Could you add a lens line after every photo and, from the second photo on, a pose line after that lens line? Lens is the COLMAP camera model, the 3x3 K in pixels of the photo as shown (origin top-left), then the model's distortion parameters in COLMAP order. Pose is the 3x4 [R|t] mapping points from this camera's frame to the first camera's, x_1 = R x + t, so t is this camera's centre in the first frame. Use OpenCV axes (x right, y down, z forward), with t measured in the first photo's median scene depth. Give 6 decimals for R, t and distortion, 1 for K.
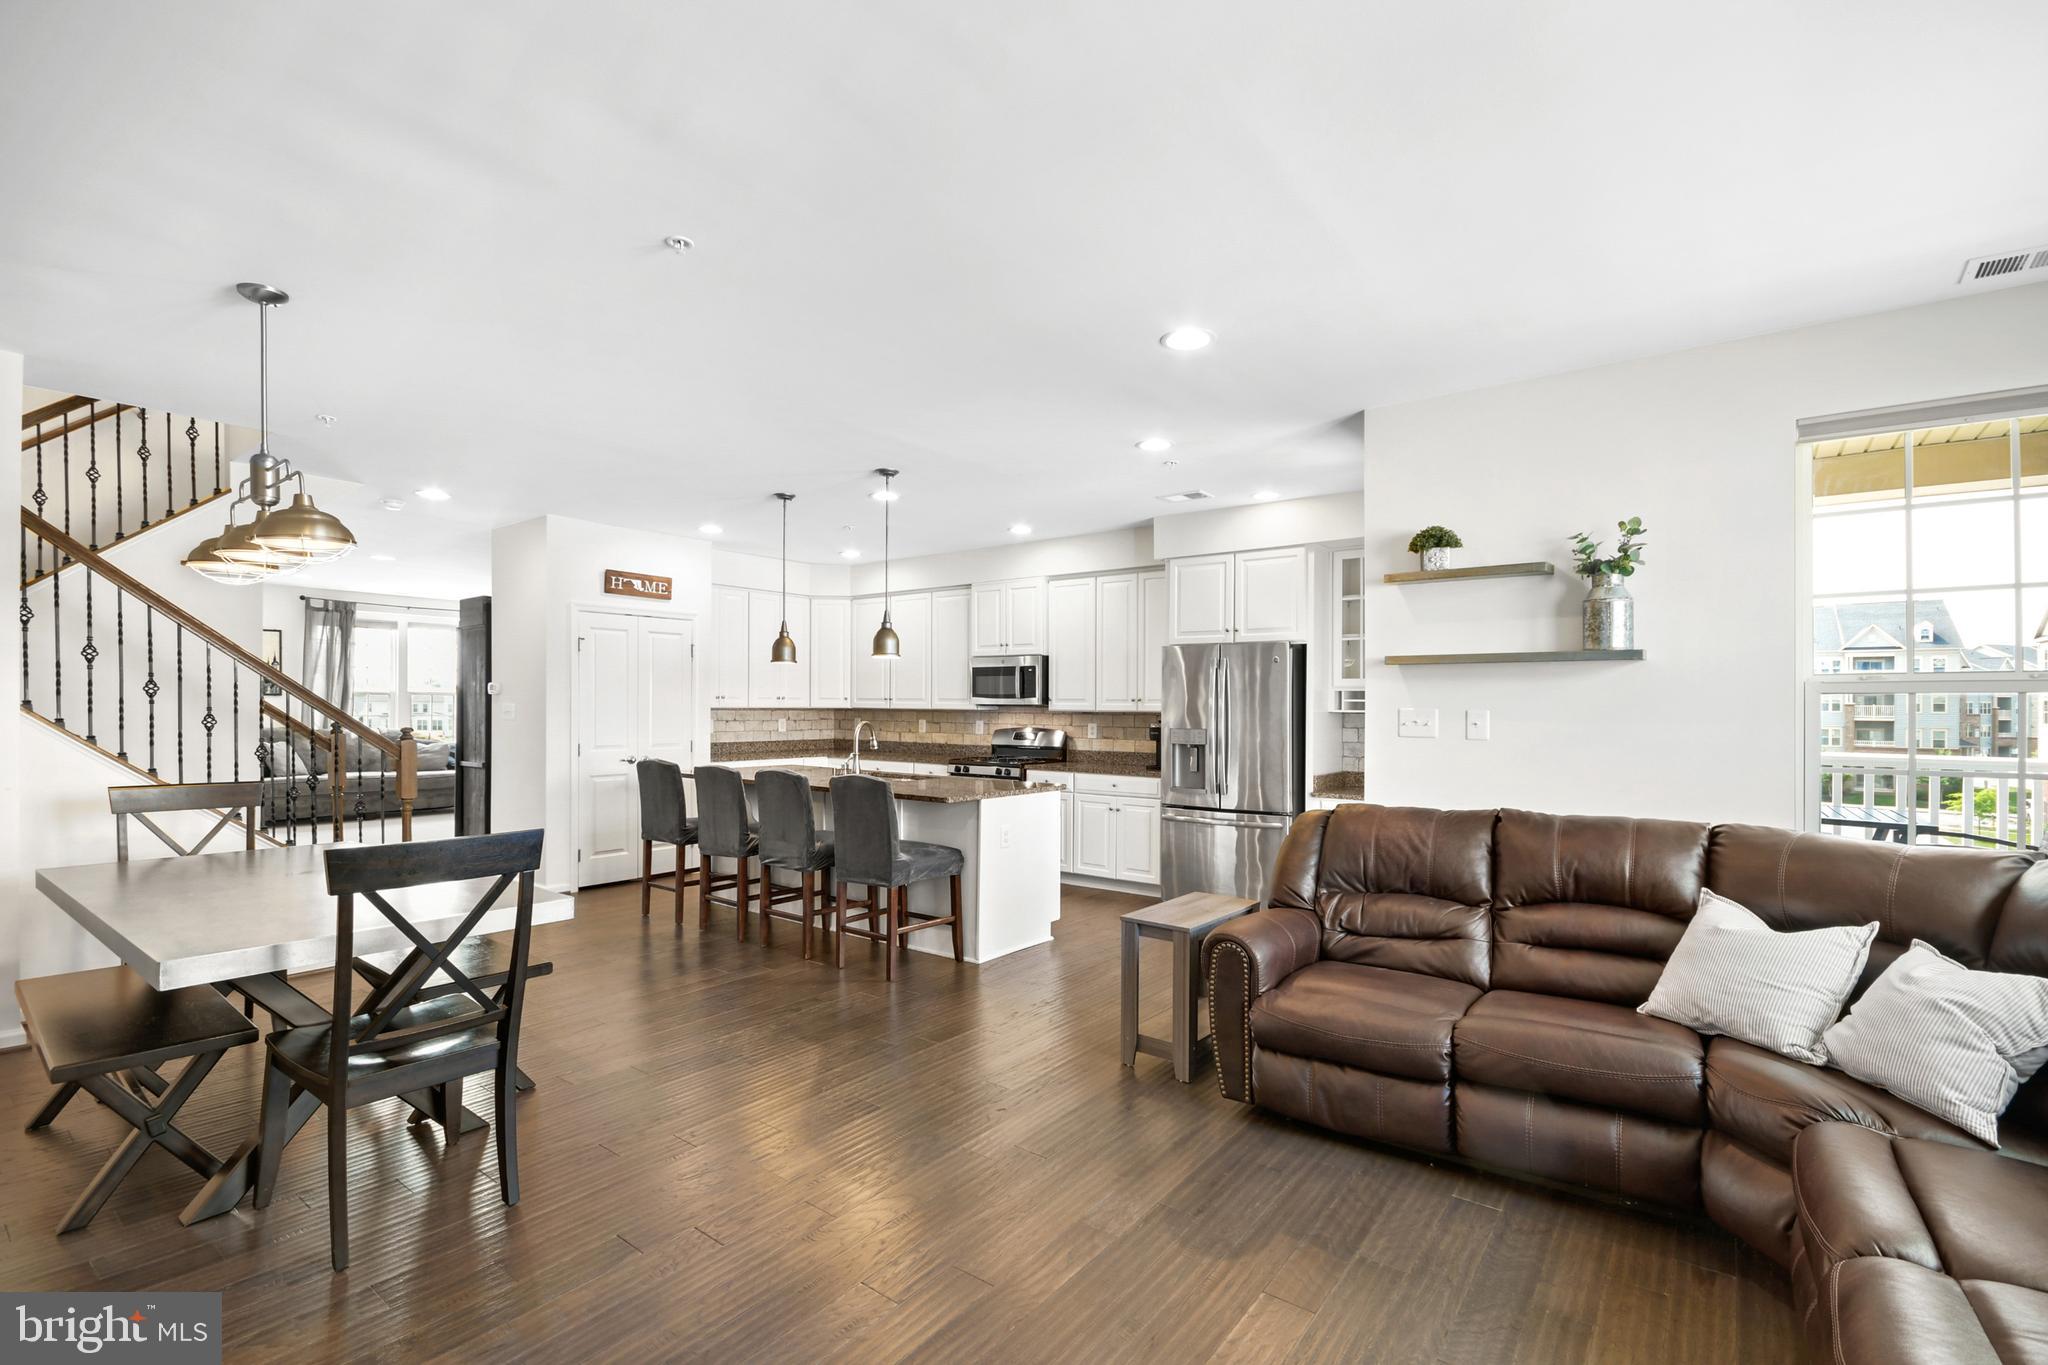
lens RADIAL K [[900.7, 0, 1025.9], [0, 900.7, 719.9], [0, 0, 1]] dist [0.023269, -0.000024]
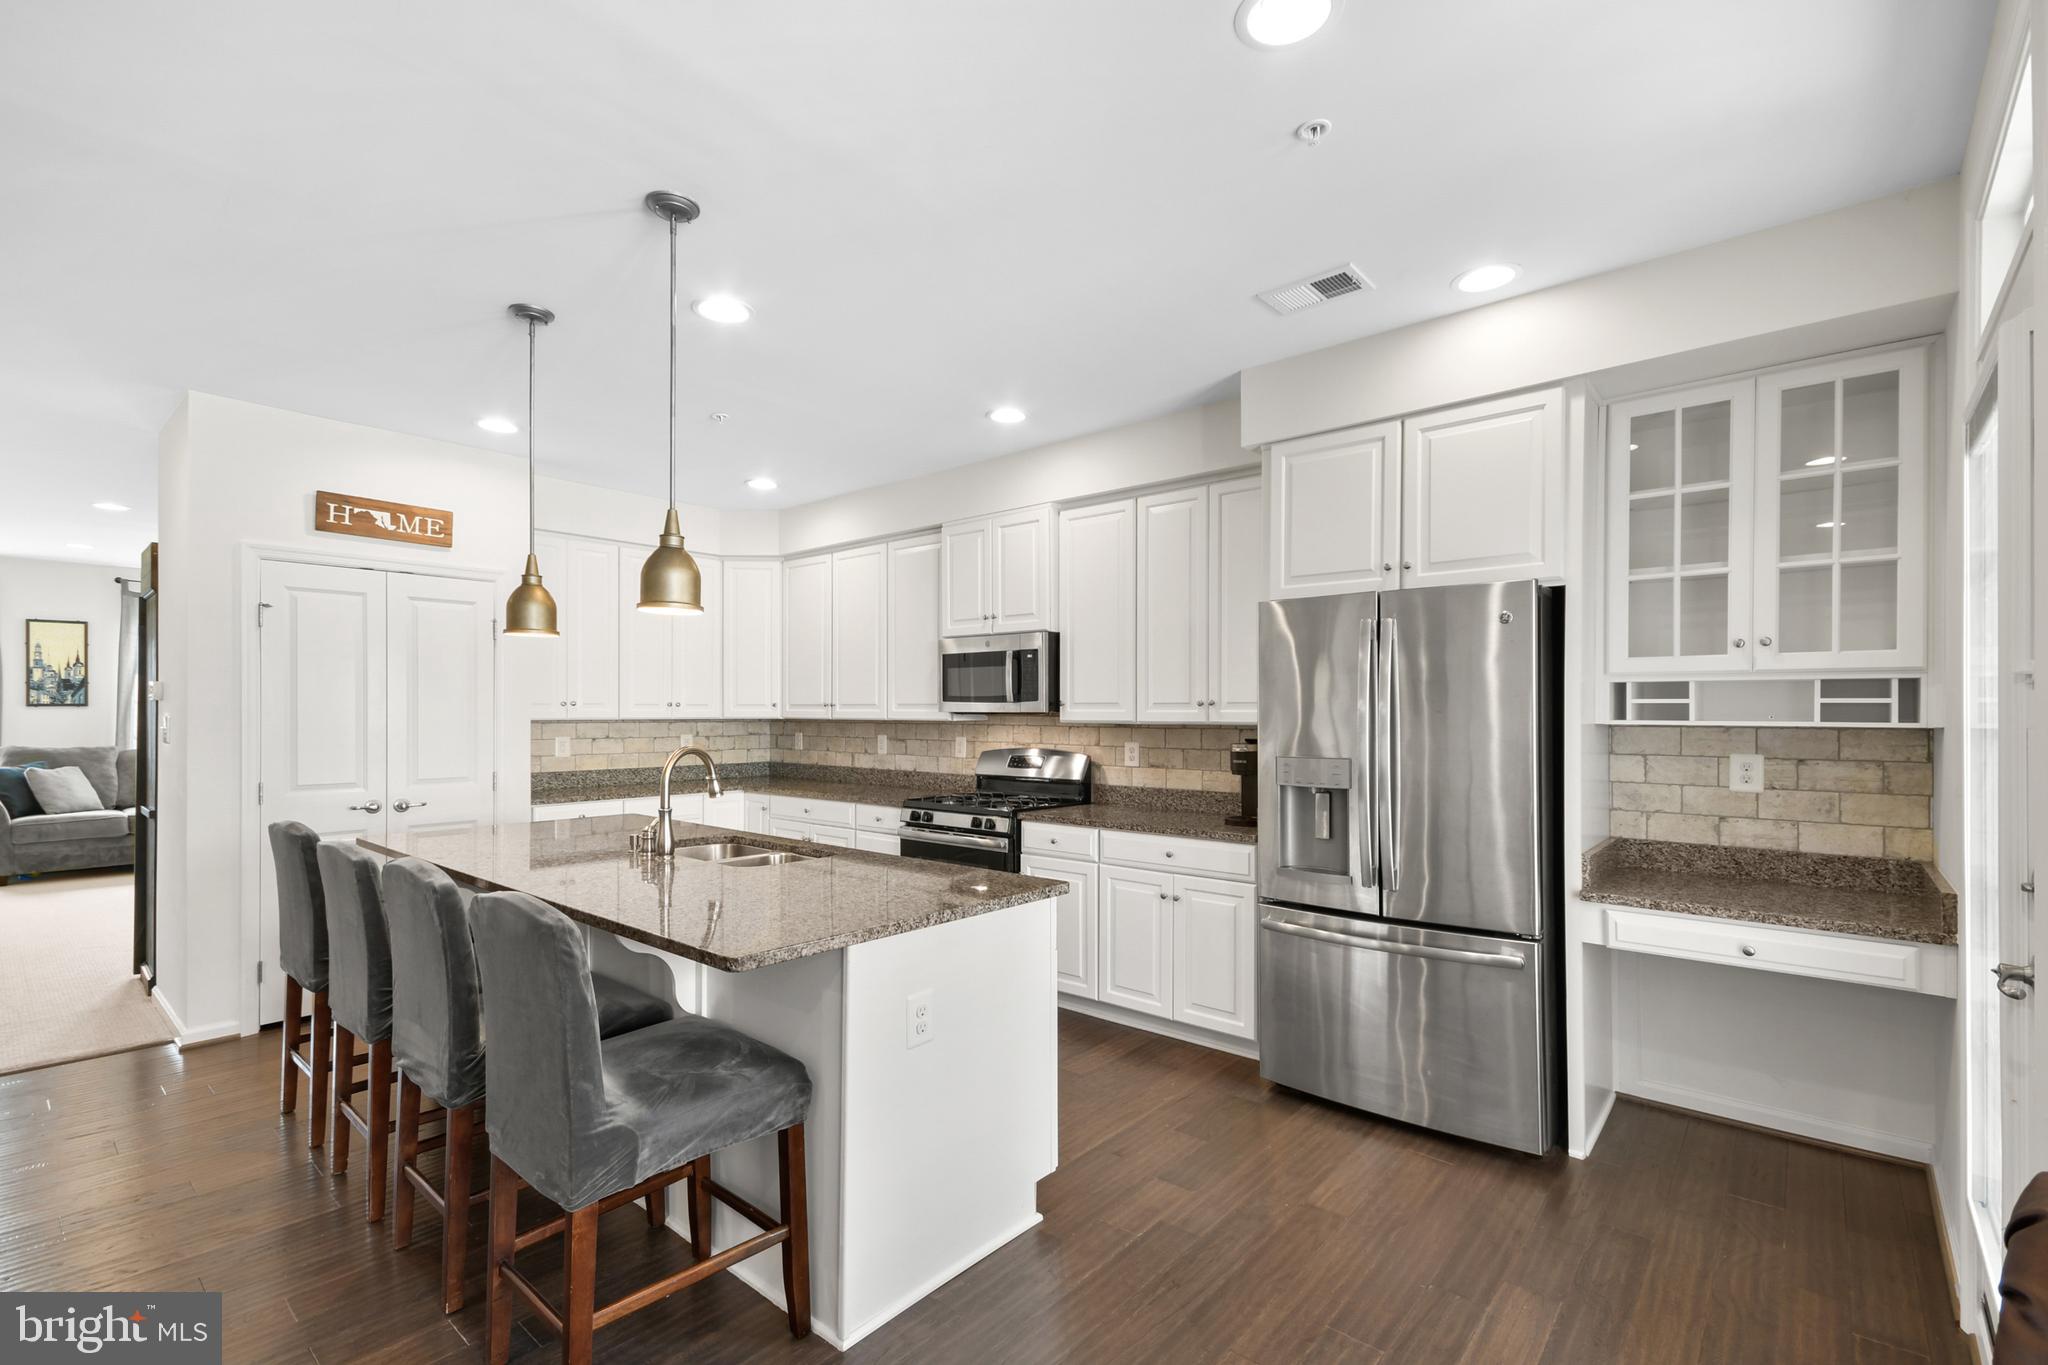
lens RADIAL K [[900.7, 0, 1024.9], [0, 900.7, 720.2], [0, 0, 1]] dist [0.023269, -0.000024]
pose [[0.998513, -0.004673, -0.054322, 0.040227], [0.004239, 0.999958, -0.008118, -0.007589], [0.054358, 0.007876, 0.998490, 0.445448]]
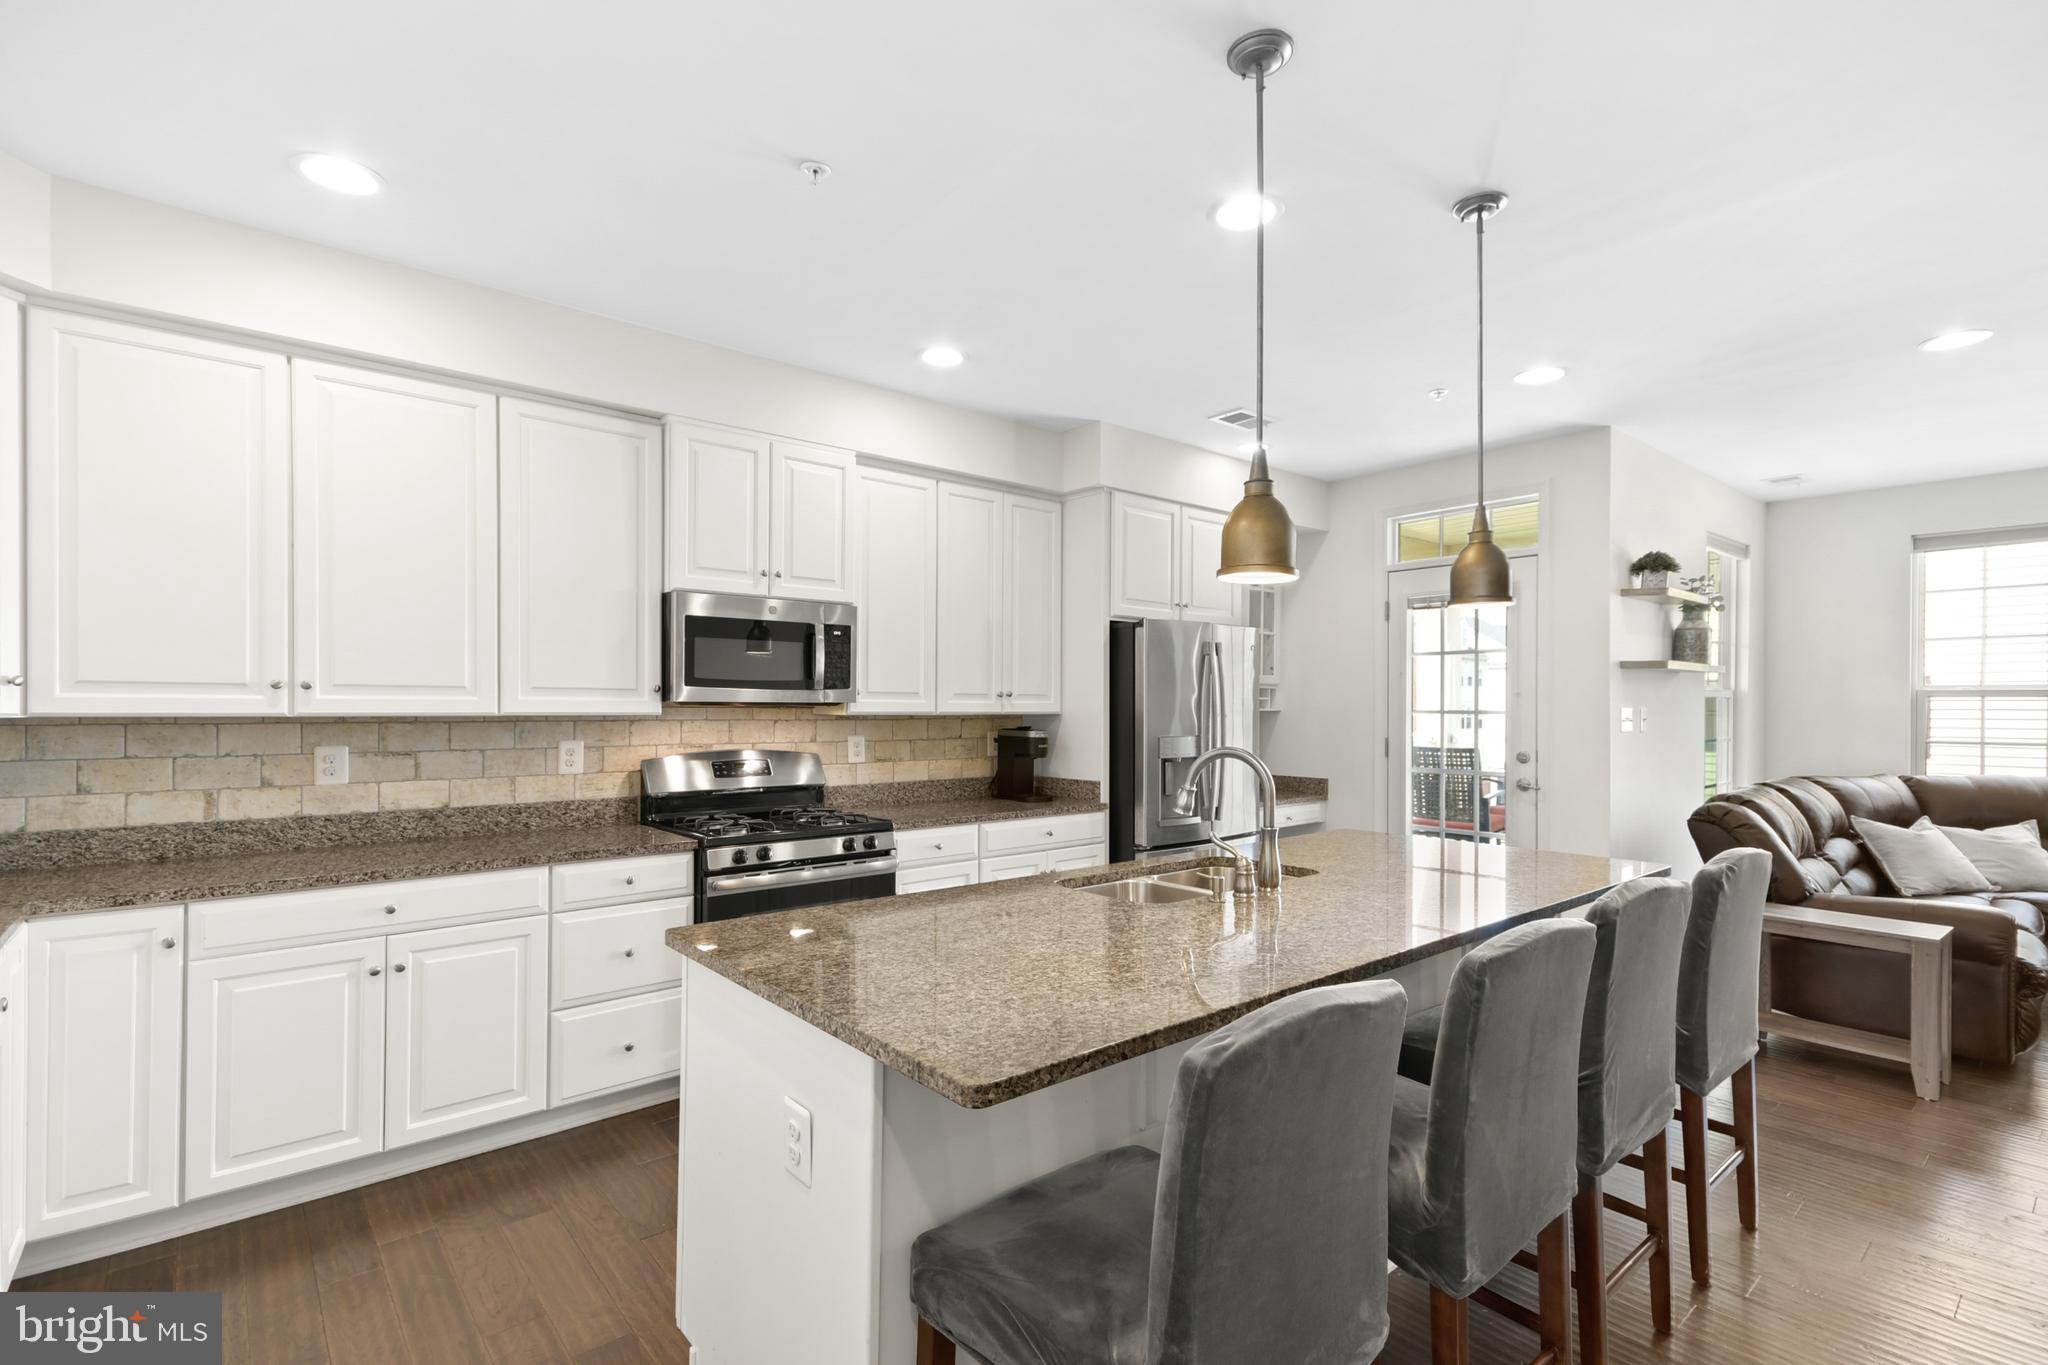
lens RADIAL K [[962.8, 0, 1025.3], [0, 962.8, 711.1], [0, 0, 1]] dist [0.014408, 0.000103]
pose [[0.215660, -0.014624, 0.976359, -0.567890], [0.013003, 0.999842, 0.012104, -0.020227], [-0.976382, 0.010085, 0.215816, 0.904366]]
